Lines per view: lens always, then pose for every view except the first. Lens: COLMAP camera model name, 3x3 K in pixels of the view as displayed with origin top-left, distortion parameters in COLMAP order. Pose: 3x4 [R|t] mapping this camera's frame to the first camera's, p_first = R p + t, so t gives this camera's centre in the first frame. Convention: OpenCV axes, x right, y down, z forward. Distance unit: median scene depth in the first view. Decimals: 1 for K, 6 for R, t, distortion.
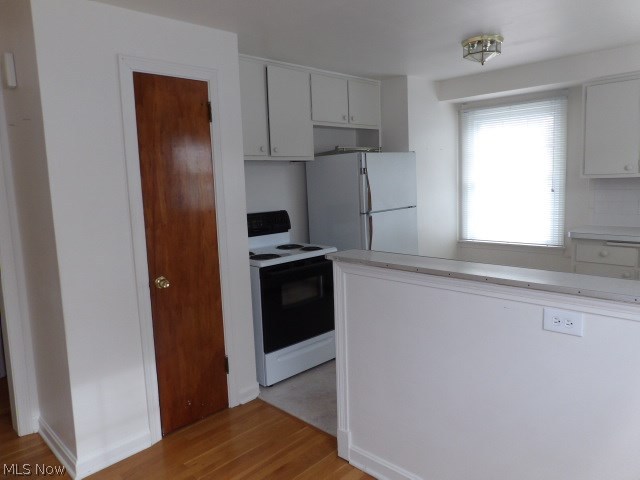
lens RADIAL K [[452.4, 0, 316.8], [0, 452.4, 237.6], [0, 0, 1]] dist [-0.050070, 0.060759]
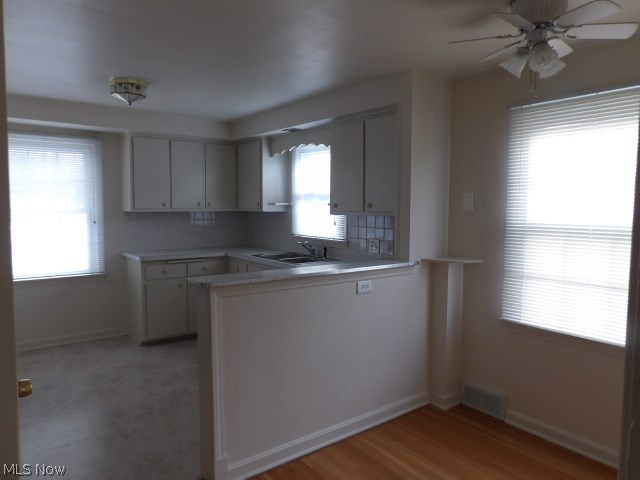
lens RADIAL K [[452.4, 0, 316.8], [0, 452.4, 237.6], [0, 0, 1]] dist [-0.050070, 0.060759]
pose [[0.131761, -0.034303, 0.990688, -0.565397], [0.116436, 0.993018, 0.018897, -0.031230], [-0.984420, 0.112862, 0.134835, 0.388219]]
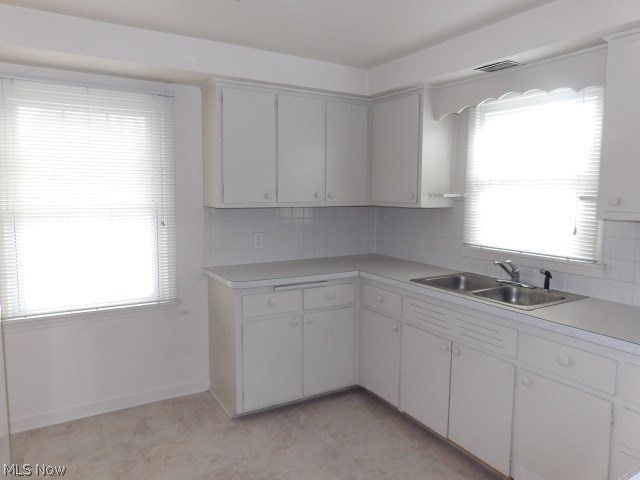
lens RADIAL K [[452.4, 0, 316.8], [0, 452.4, 237.6], [0, 0, 1]] dist [-0.050070, 0.060759]
pose [[0.249576, -0.056966, 0.966678, -0.111800], [0.108796, 0.993597, 0.030463, -0.092938], [-0.962224, 0.097568, 0.254176, 0.699101]]
